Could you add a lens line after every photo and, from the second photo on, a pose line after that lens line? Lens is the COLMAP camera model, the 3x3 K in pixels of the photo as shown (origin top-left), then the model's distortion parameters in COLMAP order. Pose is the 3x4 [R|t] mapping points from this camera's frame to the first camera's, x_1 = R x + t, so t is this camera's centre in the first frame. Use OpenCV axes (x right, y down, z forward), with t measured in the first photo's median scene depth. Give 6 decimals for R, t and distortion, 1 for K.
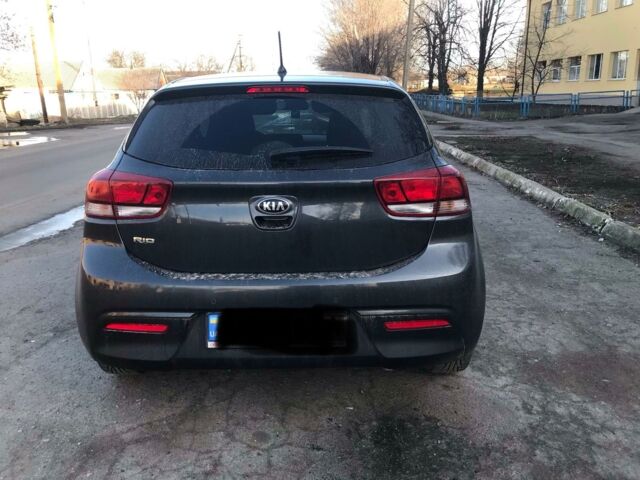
lens RADIAL K [[523.7, 0, 315.7], [0, 523.7, 242.9], [0, 0, 1]] dist [0.007411, 0.012690]
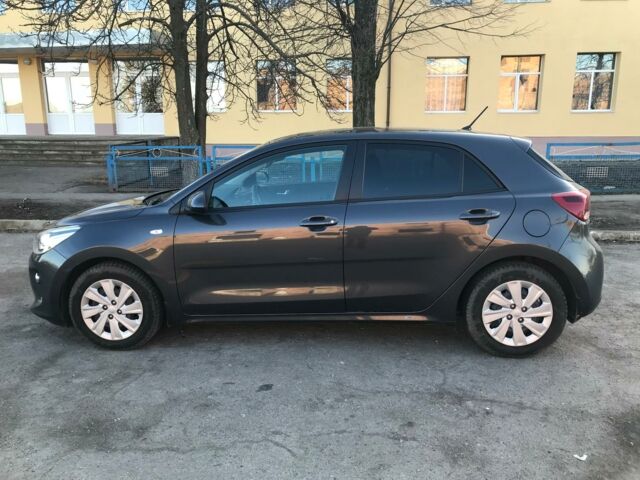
lens RADIAL K [[523.7, 0, 315.7], [0, 523.7, 242.9], [0, 0, 1]] dist [0.007411, 0.012690]
pose [[0.082900, -0.197967, 0.976697, -1.947355], [0.279923, 0.945238, 0.167831, -0.456439], [-0.956436, 0.259487, 0.133776, 1.506331]]
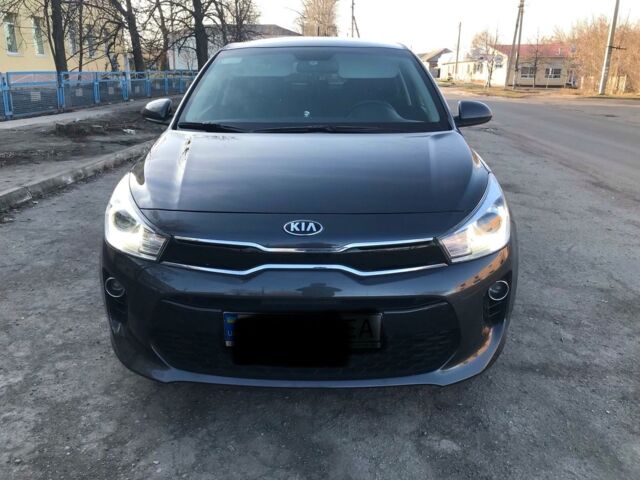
lens RADIAL K [[521.9, 0, 320.0], [0, 521.9, 240.0], [0, 0, 1]] dist [0.007722, 0.011579]
pose [[-0.999862, 0.003752, 0.016160, -0.112011], [0.012127, 0.830032, 0.557584, -0.894425], [-0.011321, 0.557703, -0.829963, 3.308142]]
